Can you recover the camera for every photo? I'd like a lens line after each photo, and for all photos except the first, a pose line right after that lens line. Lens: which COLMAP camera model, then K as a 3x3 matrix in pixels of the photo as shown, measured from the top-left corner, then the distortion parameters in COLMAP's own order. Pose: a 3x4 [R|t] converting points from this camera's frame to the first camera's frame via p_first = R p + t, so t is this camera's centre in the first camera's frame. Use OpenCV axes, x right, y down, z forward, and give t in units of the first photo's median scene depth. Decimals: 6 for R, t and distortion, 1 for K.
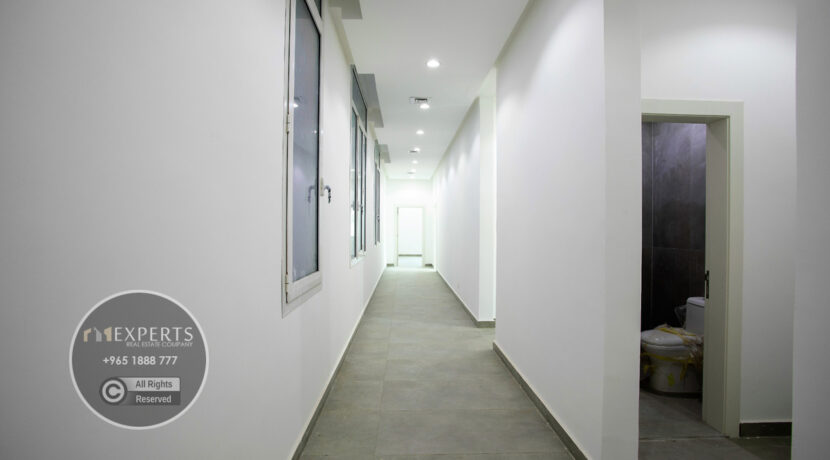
lens RADIAL K [[401.7, 0, 413.5], [0, 401.7, 232.2], [0, 0, 1]] dist [-0.048089, 0.009964]
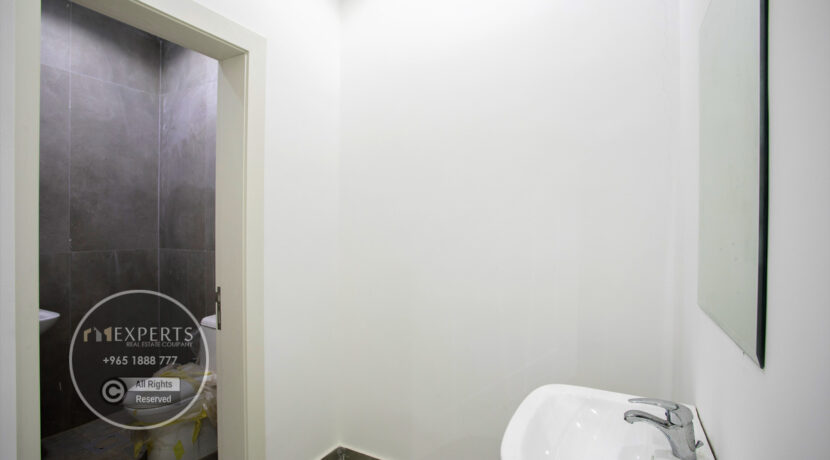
lens RADIAL K [[401.7, 0, 414.3], [0, 401.7, 229.5], [0, 0, 1]] dist [-0.048089, 0.009964]
pose [[0.494871, -0.006506, 0.868942, 0.239016], [0.002721, 0.999979, 0.005937, 0.000710], [-0.868962, -0.000574, 0.494878, 0.276578]]
